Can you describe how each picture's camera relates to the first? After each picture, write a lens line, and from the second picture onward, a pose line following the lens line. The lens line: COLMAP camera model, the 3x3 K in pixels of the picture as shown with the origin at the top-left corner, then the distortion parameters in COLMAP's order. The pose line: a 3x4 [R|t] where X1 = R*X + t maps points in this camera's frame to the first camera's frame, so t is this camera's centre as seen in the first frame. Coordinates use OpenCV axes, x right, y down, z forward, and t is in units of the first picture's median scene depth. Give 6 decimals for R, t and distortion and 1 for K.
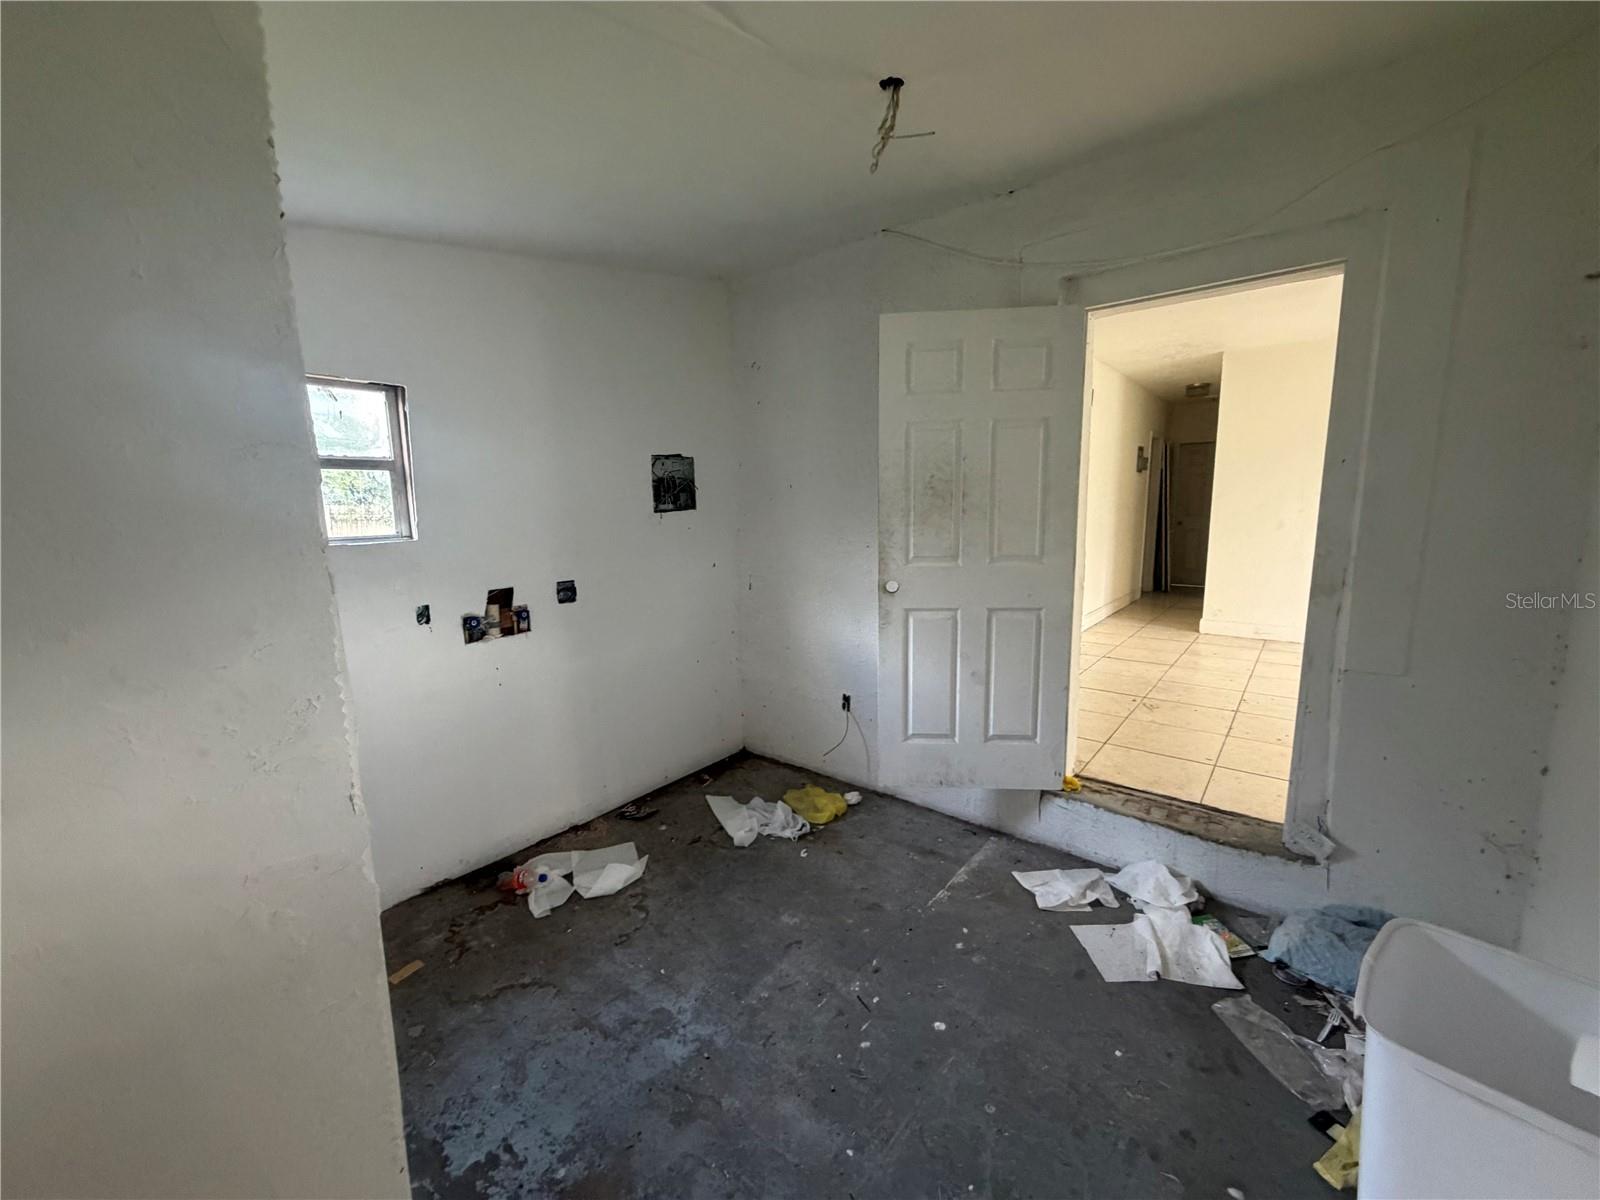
lens RADIAL K [[637.0, 0, 797.1], [0, 637.0, 597.3], [0, 0, 1]] dist [0.000696, 0.001179]
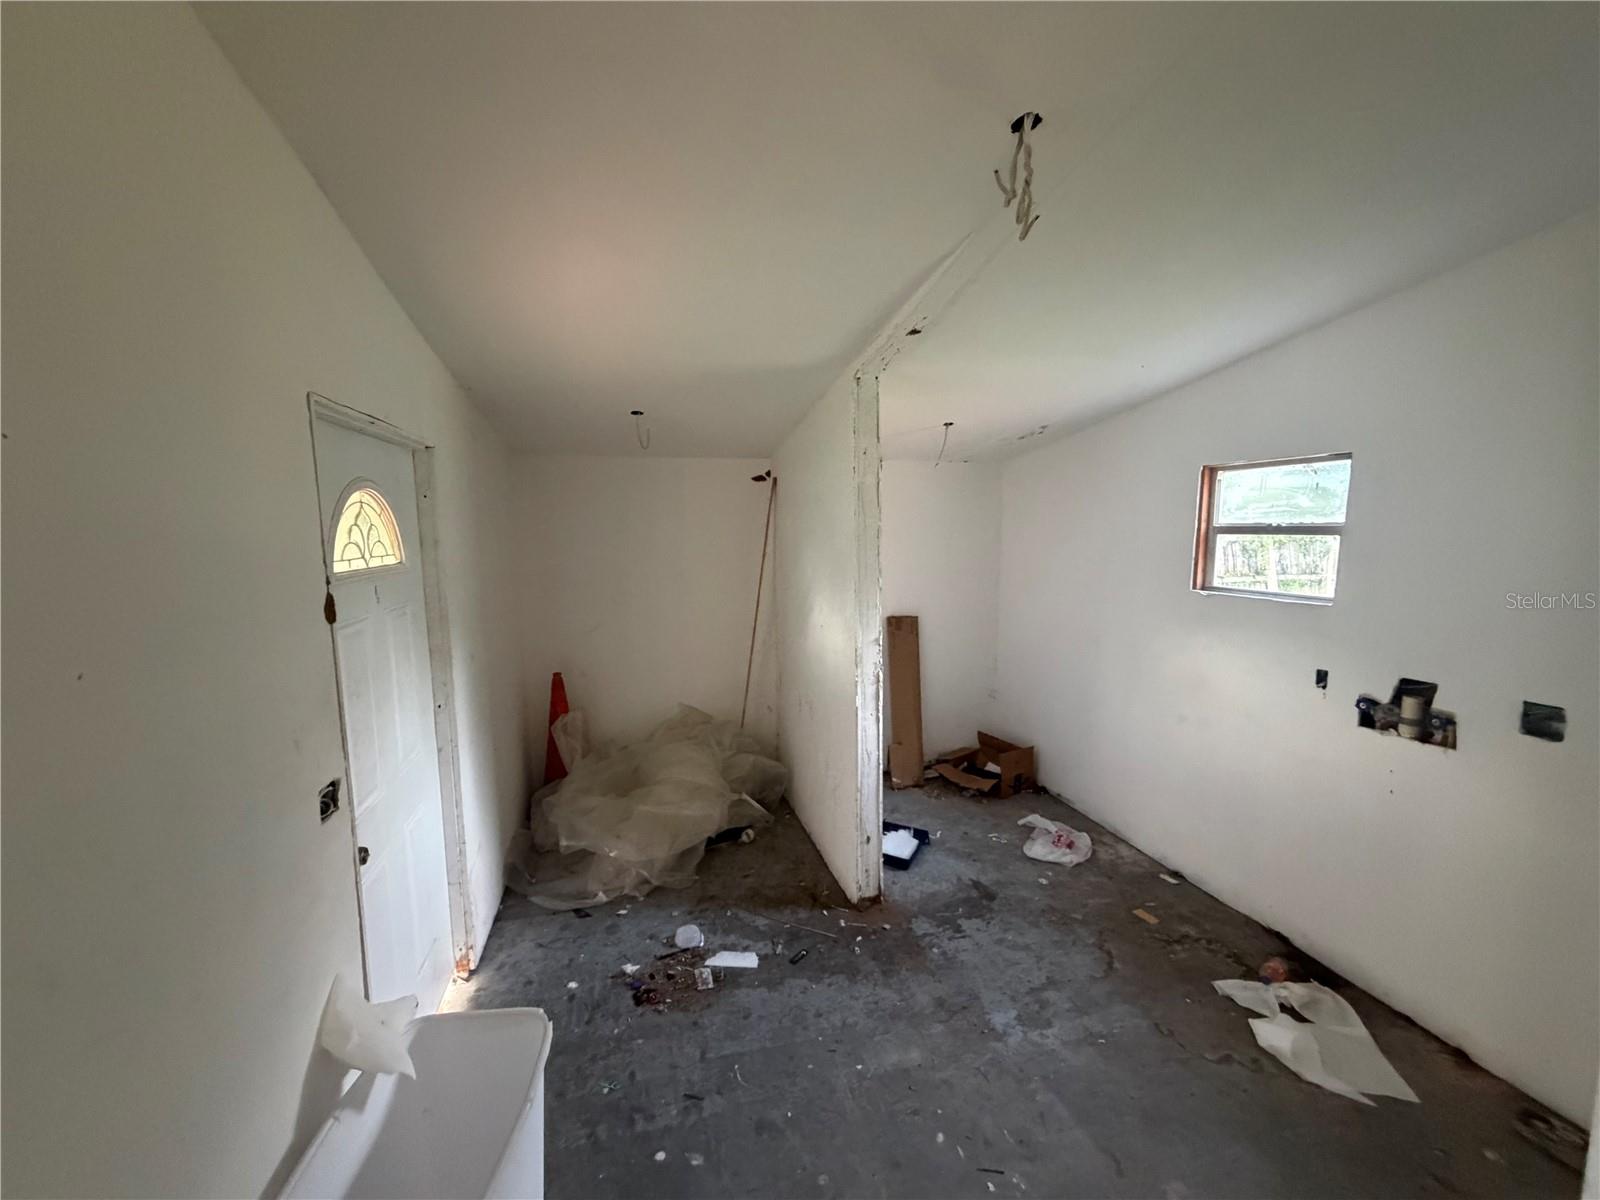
lens RADIAL K [[637.0, 0, 797.7], [0, 637.0, 600.0], [0, 0, 1]] dist [0.000696, 0.001179]
pose [[-0.587288, 0.115802, -0.801051, 0.797116], [-0.101218, 0.971434, 0.214641, -0.262126], [0.803024, 0.207137, -0.558791, 1.018850]]
